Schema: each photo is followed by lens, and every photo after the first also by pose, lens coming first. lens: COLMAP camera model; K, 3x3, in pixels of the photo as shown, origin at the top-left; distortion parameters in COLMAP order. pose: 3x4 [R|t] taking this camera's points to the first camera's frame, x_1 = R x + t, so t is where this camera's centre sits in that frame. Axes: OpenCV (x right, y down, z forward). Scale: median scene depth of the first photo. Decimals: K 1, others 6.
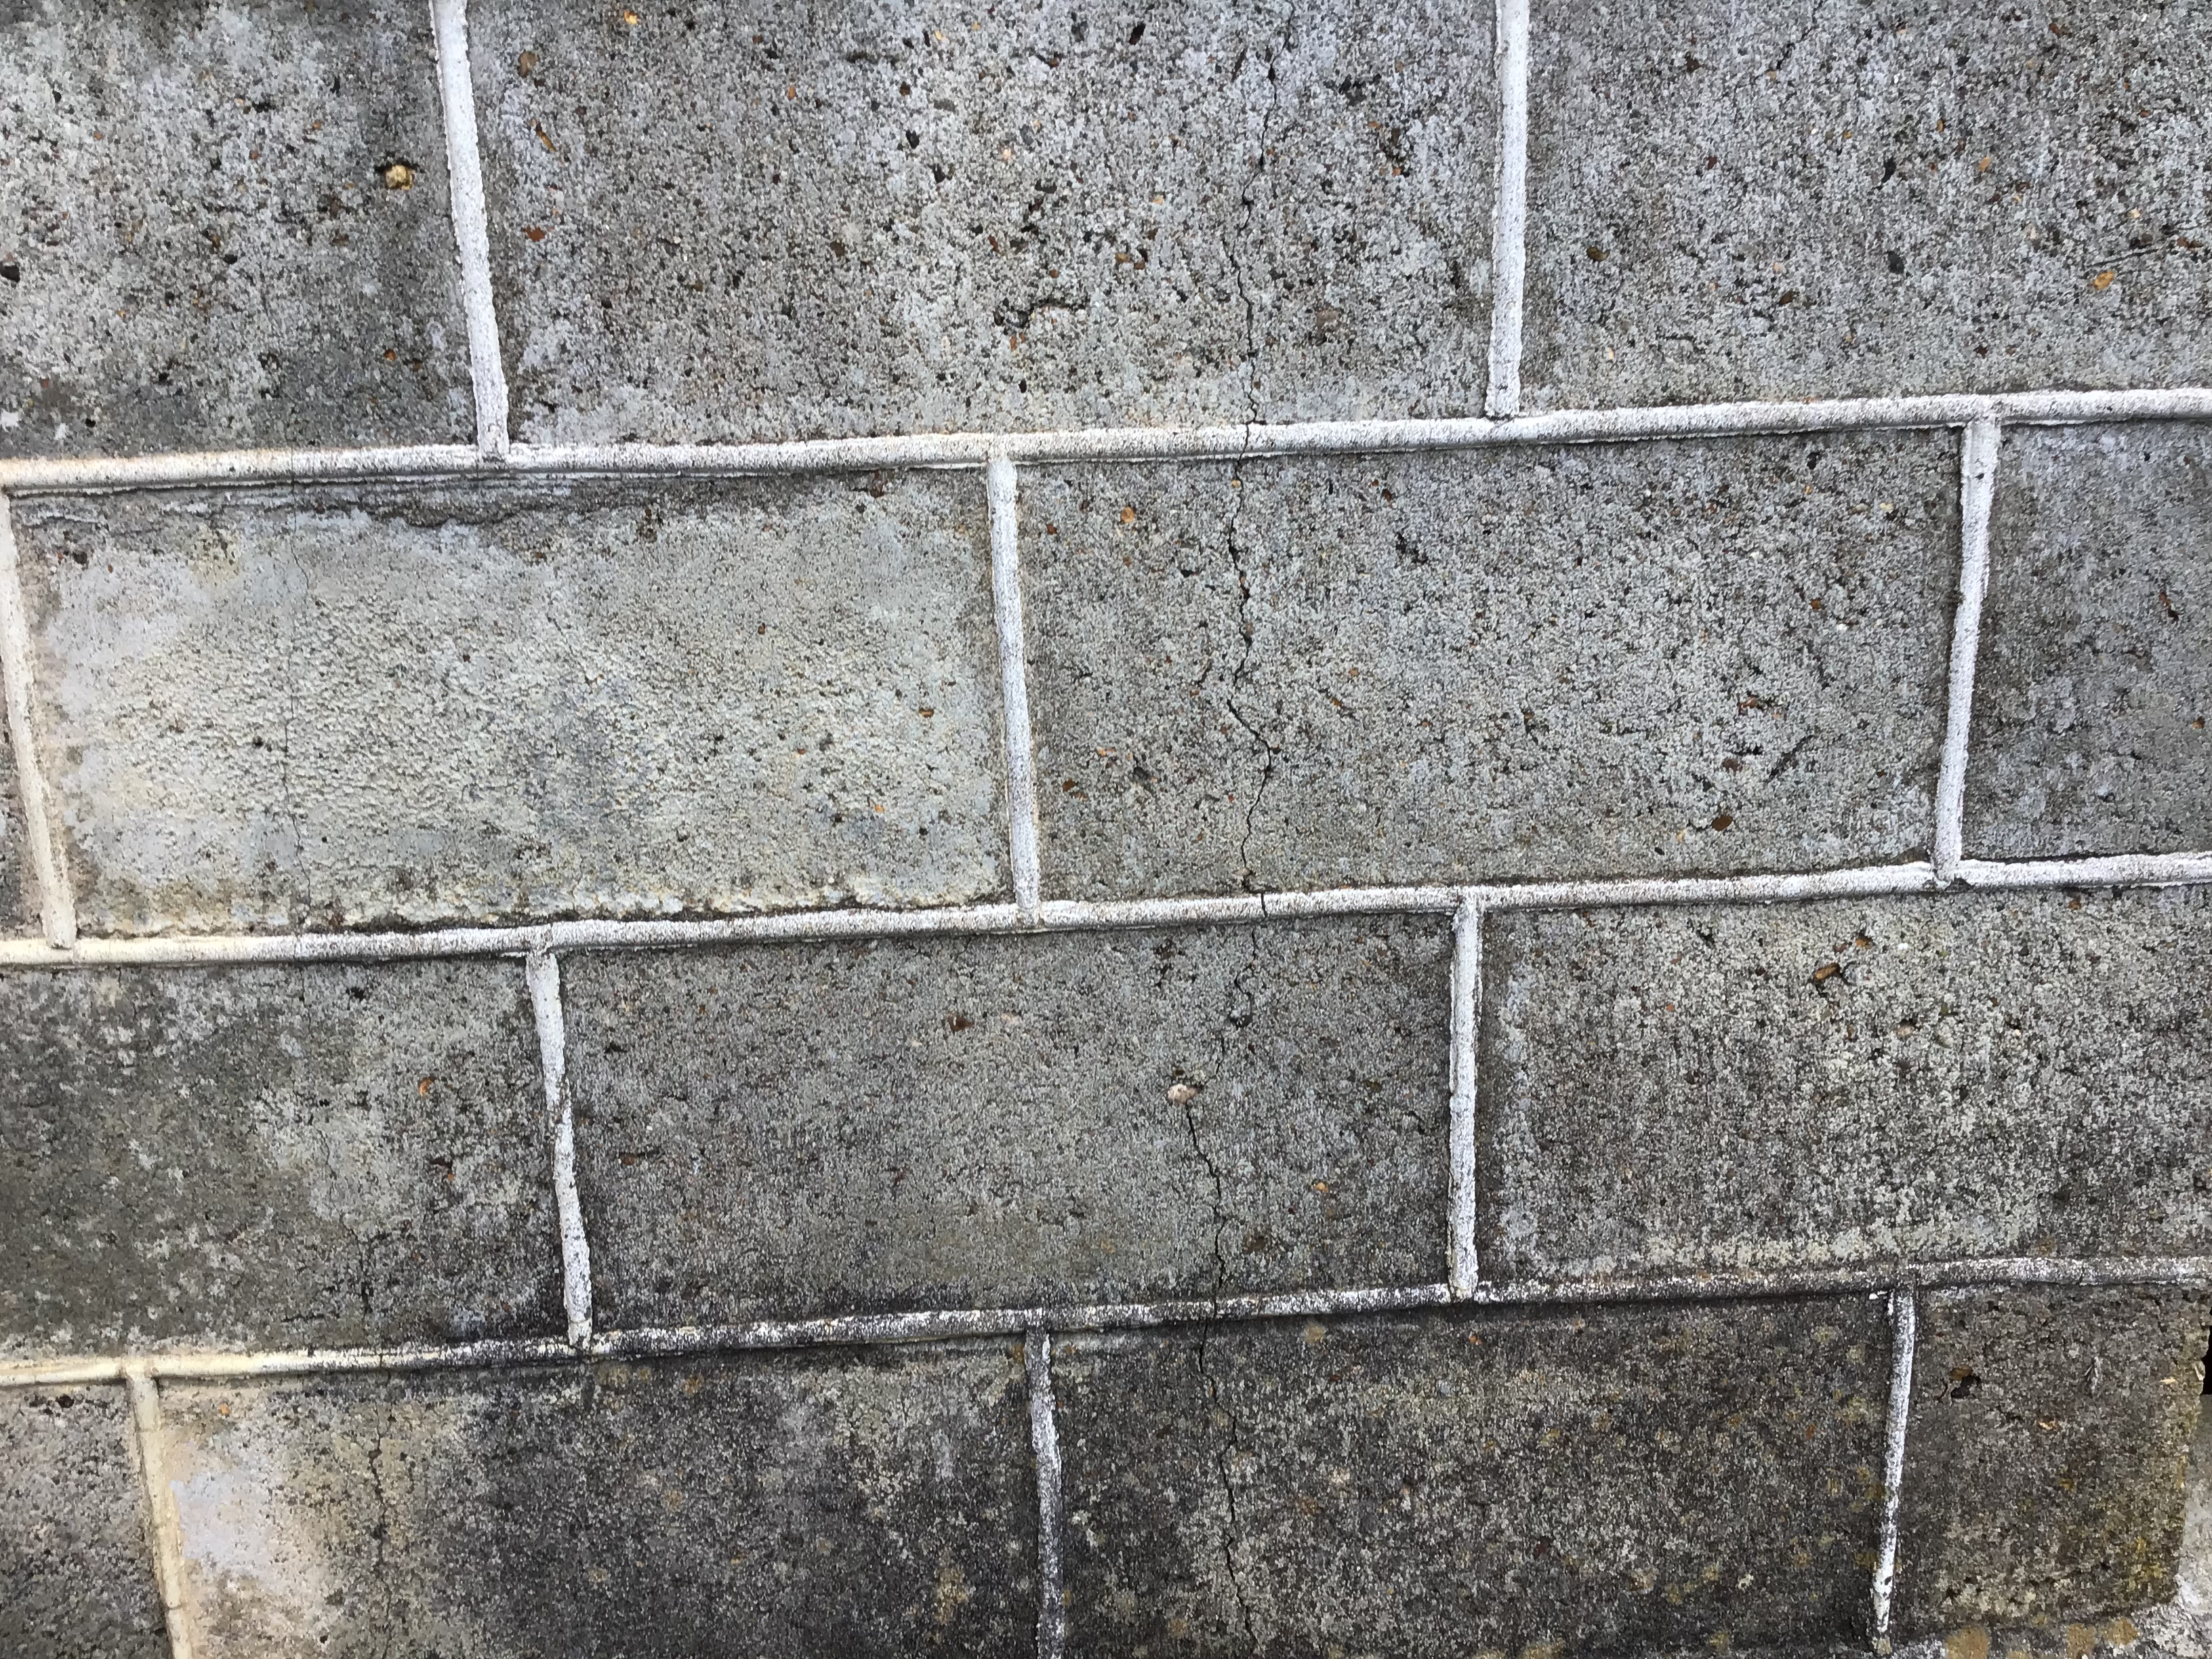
lens RADIAL K [[2009.0, 0, 1106.0], [0, 2009.0, 829.5], [0, 0, 1]] dist [0.101665, -0.216679]
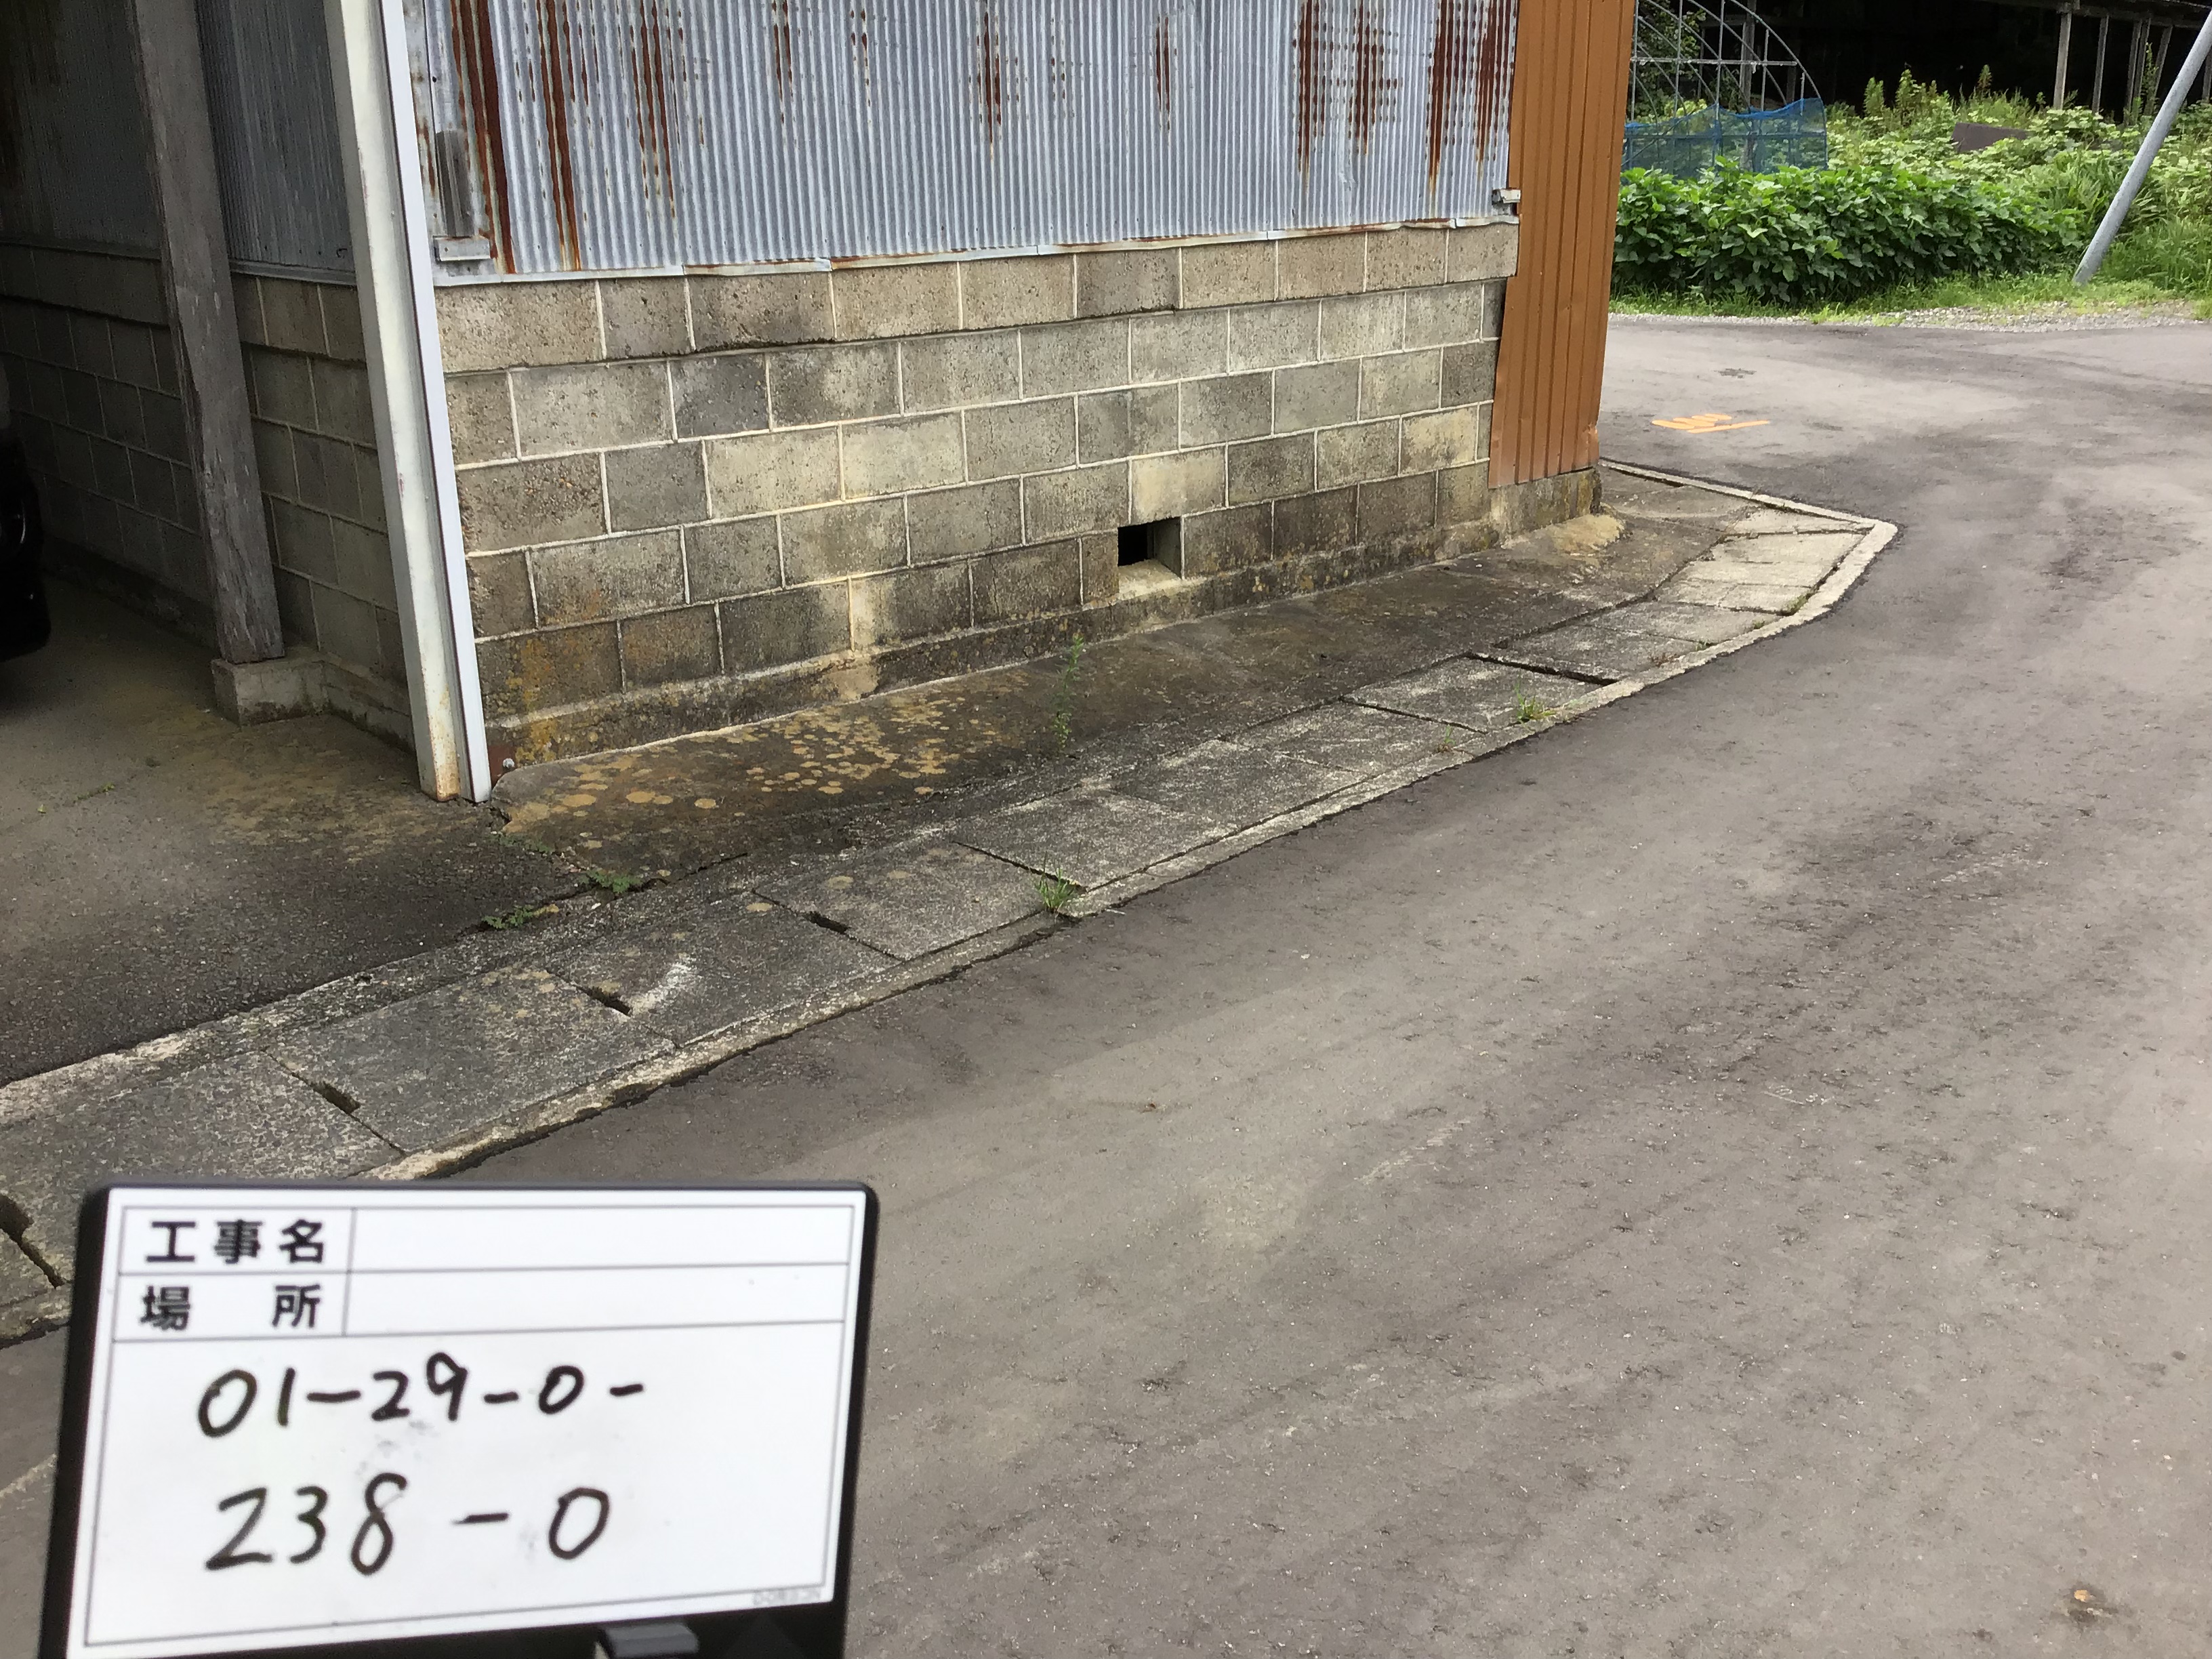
lens RADIAL K [[2005.1, 0, 1083.9], [0, 2005.1, 868.4], [0, 0, 1]] dist [0.117170, -0.239622]
pose [[0.782645, -0.200244, 0.589380, -3.594436], [0.169101, 0.979632, 0.108283, 0.582083], [-0.599058, 0.014918, 0.800566, -4.113631]]
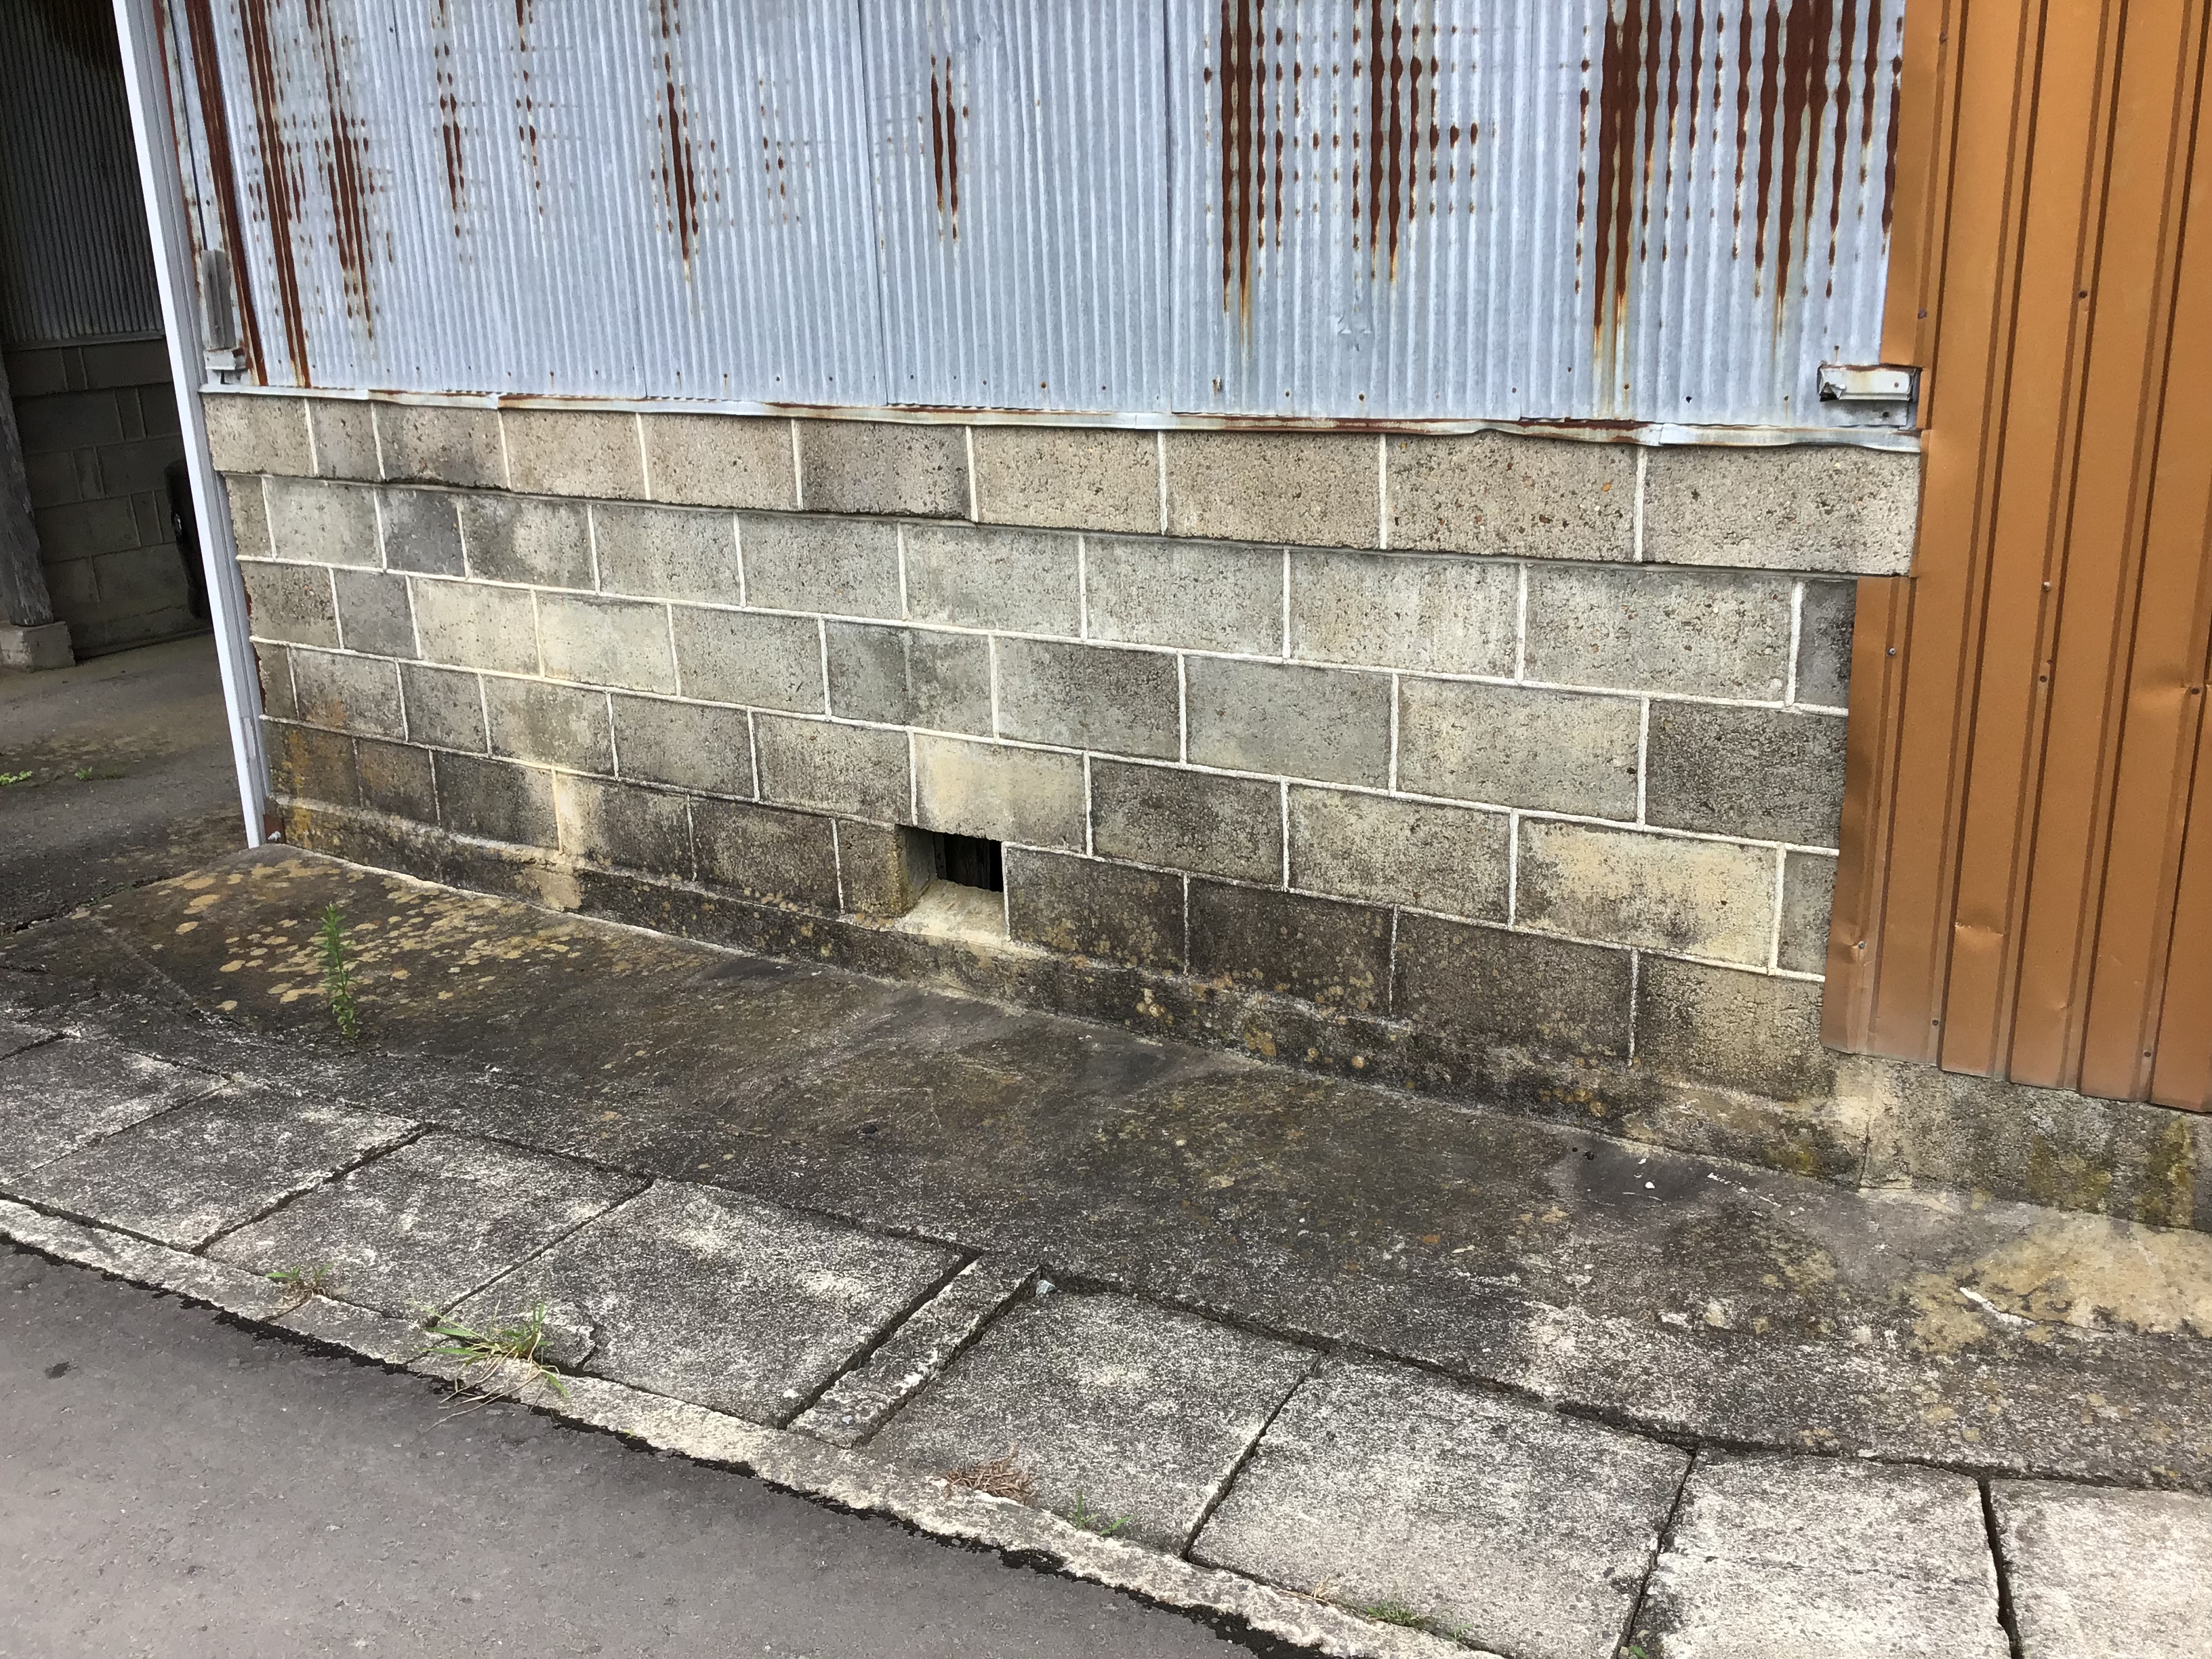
lens RADIAL K [[2009.0, 0, 1106.0], [0, 2009.0, 829.5], [0, 0, 1]] dist [0.101665, -0.216679]
pose [[0.801615, 0.170588, -0.572986, 3.434044], [-0.151597, 0.985102, 0.081195, -0.186876], [0.578301, 0.021776, 0.815533, -2.213057]]
